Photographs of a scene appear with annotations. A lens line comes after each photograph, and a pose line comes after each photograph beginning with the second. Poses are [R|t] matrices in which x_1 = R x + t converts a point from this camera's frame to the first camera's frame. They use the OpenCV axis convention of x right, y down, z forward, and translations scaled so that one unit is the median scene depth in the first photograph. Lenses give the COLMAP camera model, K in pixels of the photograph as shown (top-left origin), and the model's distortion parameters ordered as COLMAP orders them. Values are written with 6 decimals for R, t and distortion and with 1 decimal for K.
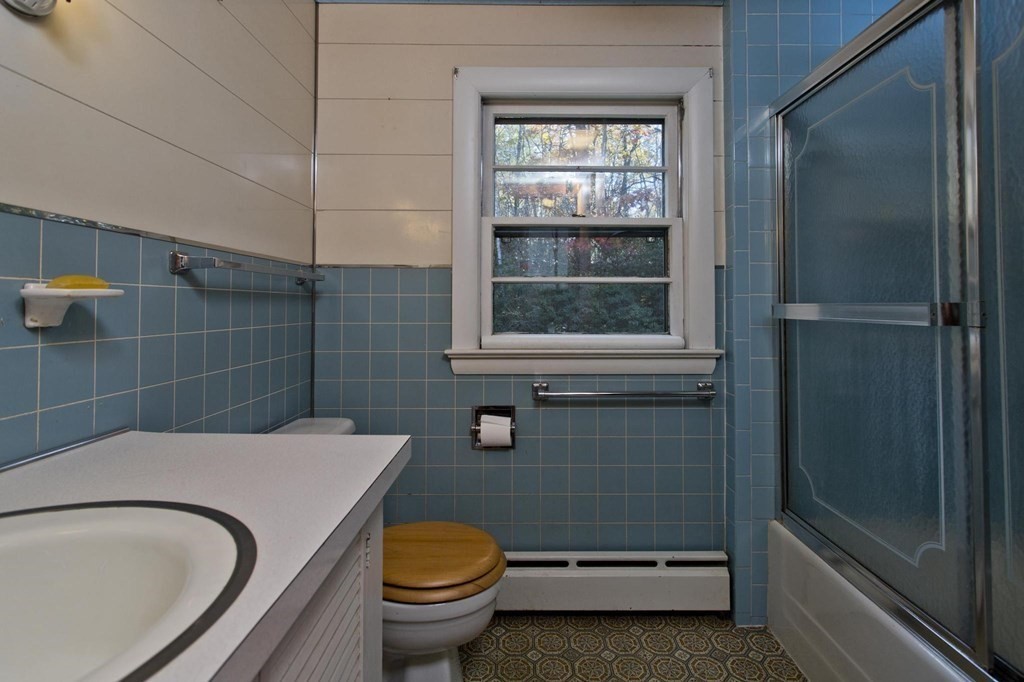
lens RADIAL K [[489.2, 0, 514.0], [0, 489.2, 302.2], [0, 0, 1]] dist [0.002728, 0.000867]
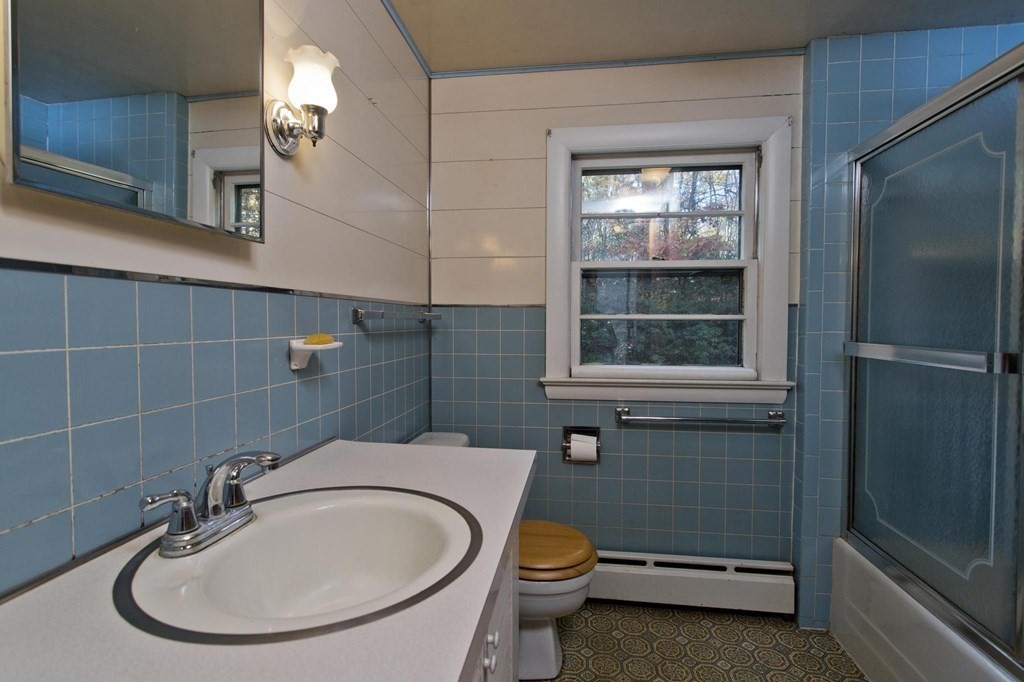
lens RADIAL K [[489.2, 0, 508.4], [0, 489.2, 340.1], [0, 0, 1]] dist [0.002728, 0.000867]
pose [[0.991119, 0.007935, -0.132743, -0.062318], [-0.001835, 0.998939, 0.046009, -0.047226], [0.132967, -0.045357, 0.990082, -0.166867]]
